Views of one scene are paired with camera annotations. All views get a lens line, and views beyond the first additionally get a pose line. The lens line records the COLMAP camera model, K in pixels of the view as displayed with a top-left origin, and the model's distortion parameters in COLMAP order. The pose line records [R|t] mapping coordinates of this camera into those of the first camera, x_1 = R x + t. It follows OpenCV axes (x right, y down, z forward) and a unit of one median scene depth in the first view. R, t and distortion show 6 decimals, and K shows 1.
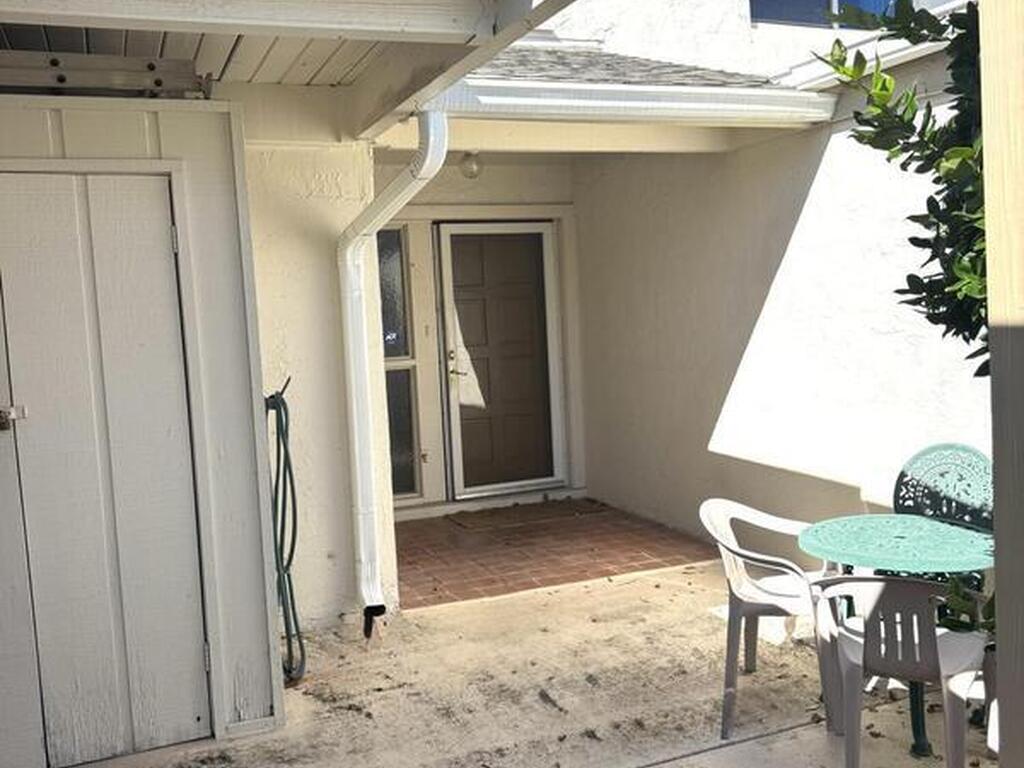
lens RADIAL K [[971.0, 0, 512.0], [0, 971.0, 384.0], [0, 0, 1]] dist [-0.002151, 0.001132]
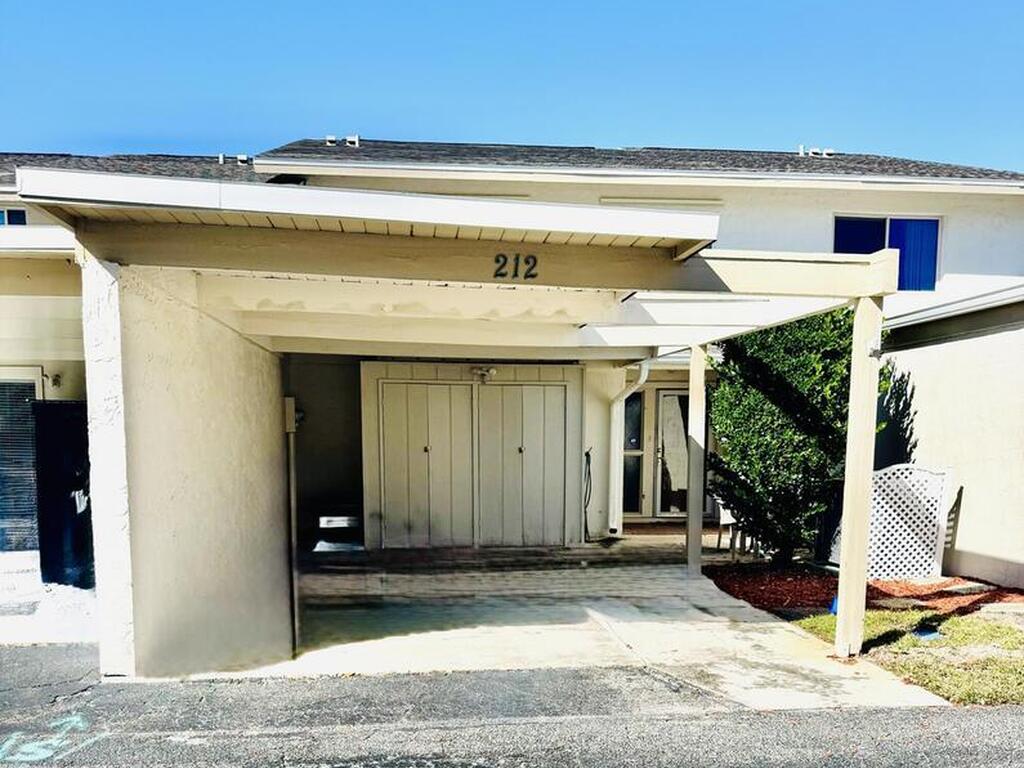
lens RADIAL K [[971.0, 0, 512.0], [0, 971.0, 384.0], [0, 0, 1]] dist [-0.002151, 0.001132]
pose [[0.958706, 0.054903, -0.279048, 0.323842], [-0.089164, 0.989745, -0.111604, 0.139784], [0.270059, 0.131876, 0.953770, -1.747952]]
